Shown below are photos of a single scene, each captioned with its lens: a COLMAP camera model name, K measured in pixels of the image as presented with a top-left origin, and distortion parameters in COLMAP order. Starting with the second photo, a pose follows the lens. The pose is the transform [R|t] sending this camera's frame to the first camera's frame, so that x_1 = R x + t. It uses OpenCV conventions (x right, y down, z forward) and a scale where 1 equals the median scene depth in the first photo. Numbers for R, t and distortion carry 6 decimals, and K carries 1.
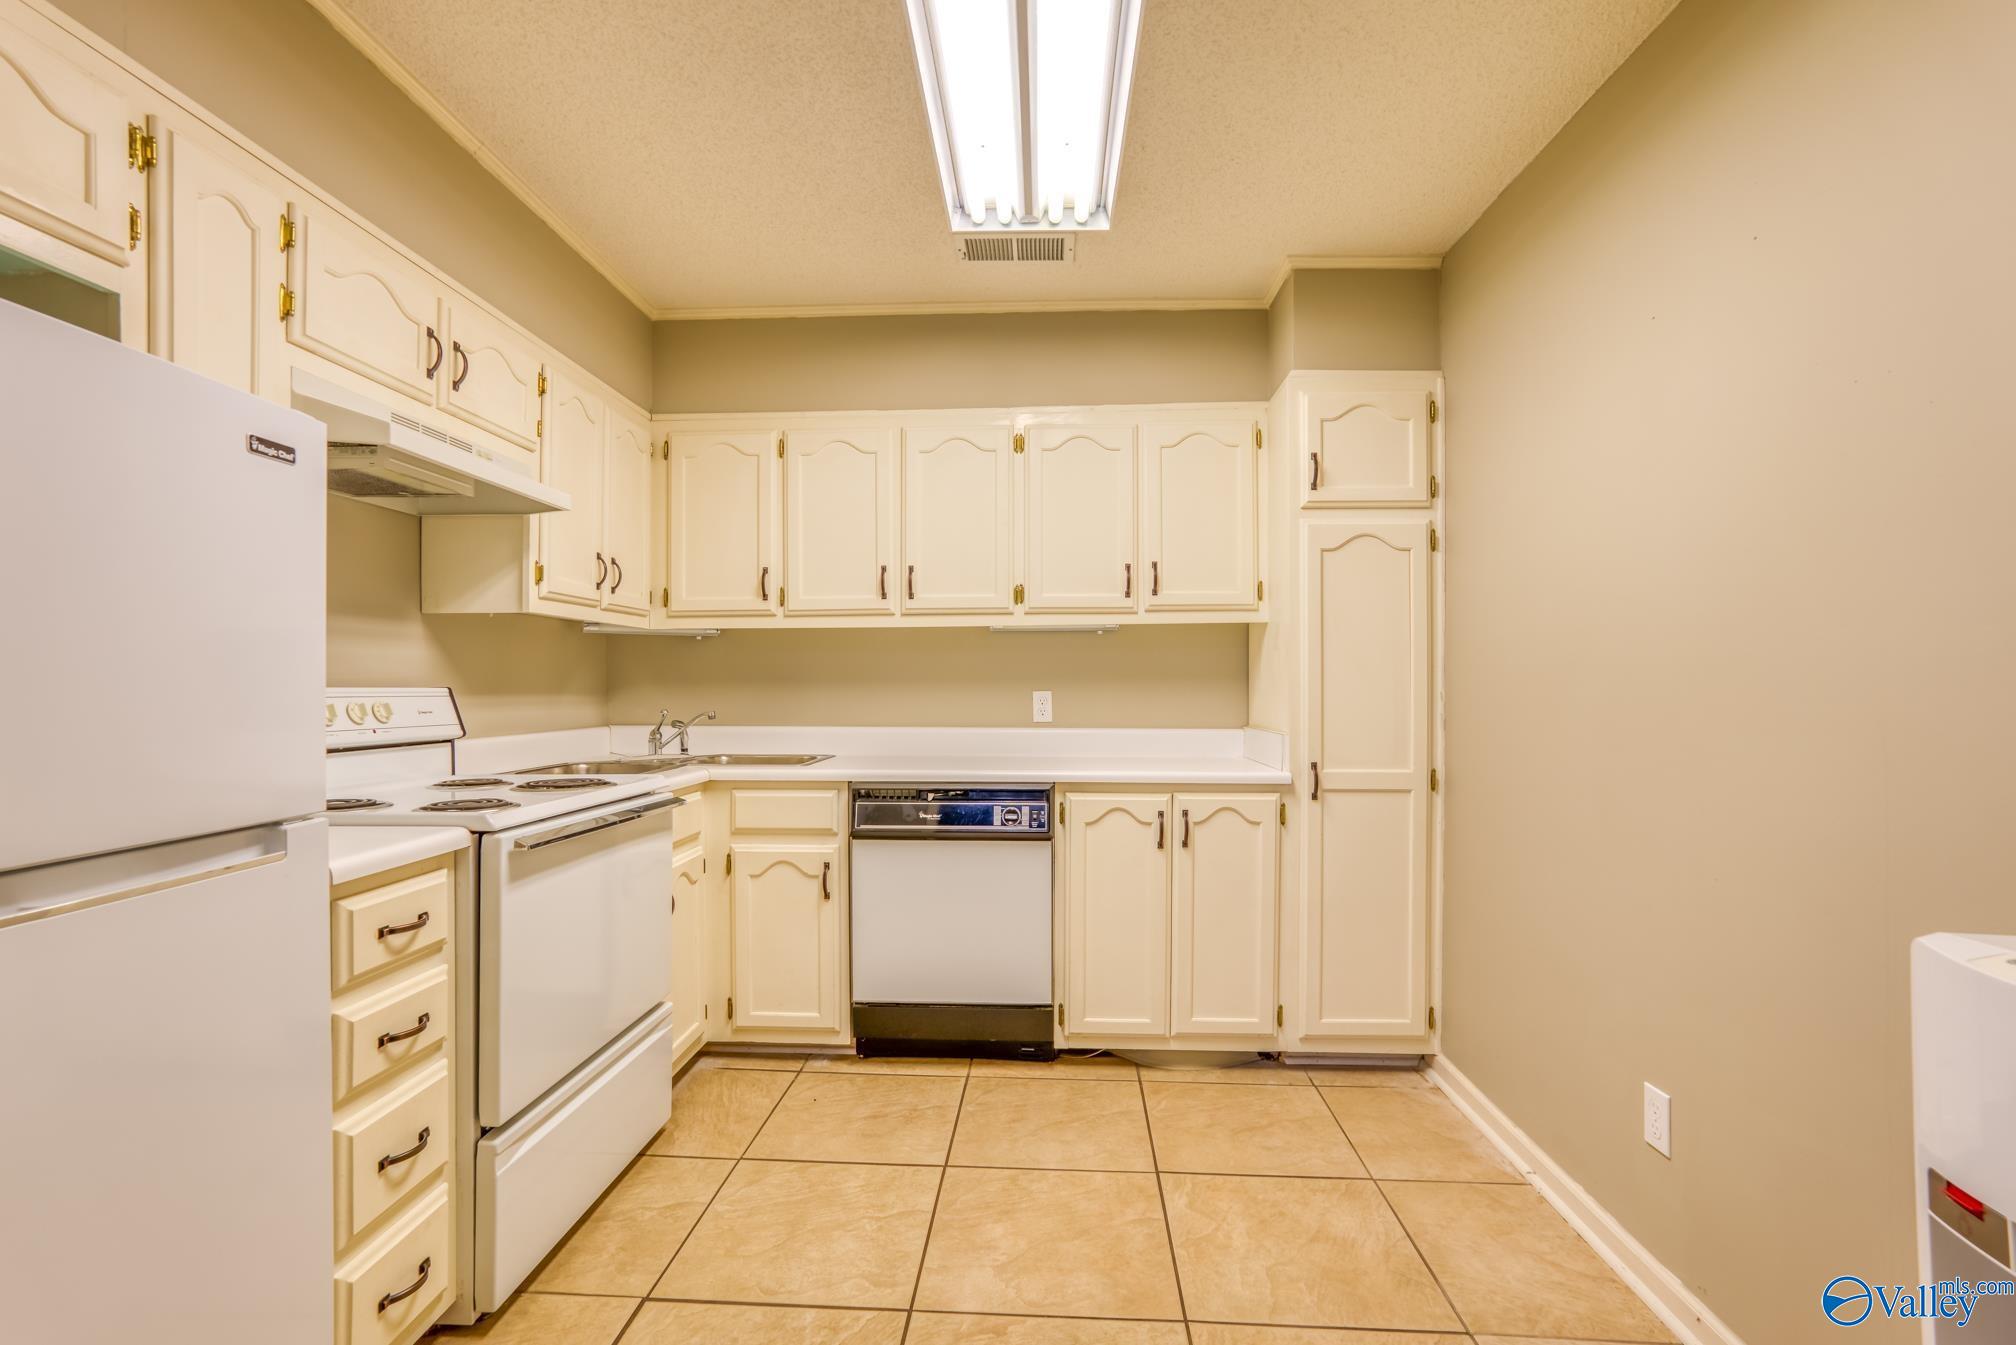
lens RADIAL K [[907.0, 0, 1013.9], [0, 907.0, 677.7], [0, 0, 1]] dist [-0.038181, 0.021264]
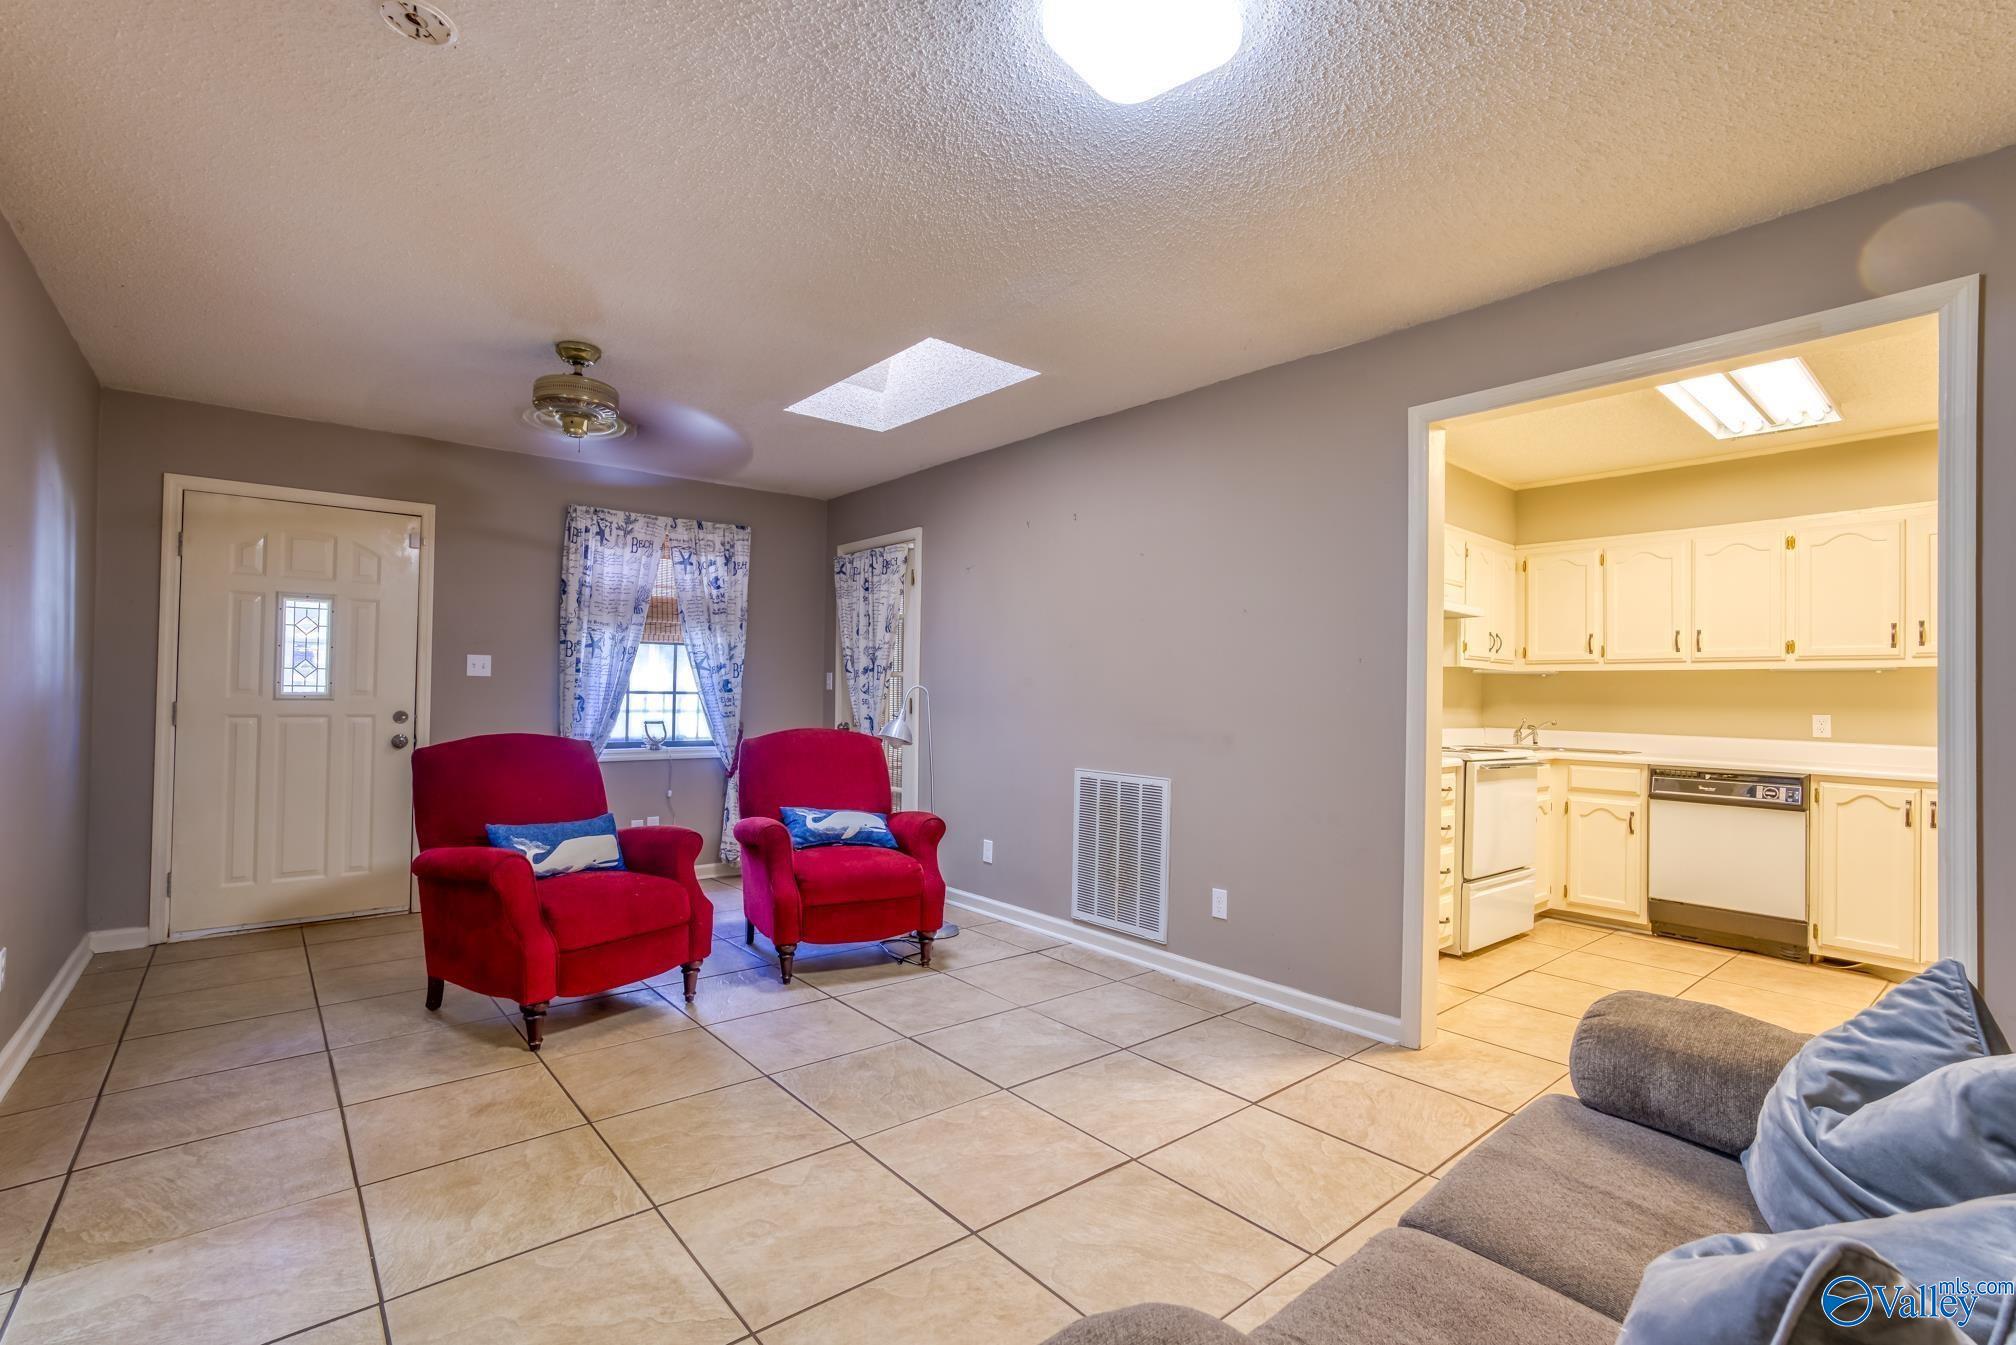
lens RADIAL K [[907.0, 0, 1013.9], [0, 907.0, 677.7], [0, 0, 1]] dist [-0.038181, 0.021264]
pose [[0.676844, 0.001401, -0.736125, 0.238289], [-0.017565, 0.999744, -0.014248, -0.000729], [0.735917, 0.022574, 0.676695, -0.973065]]
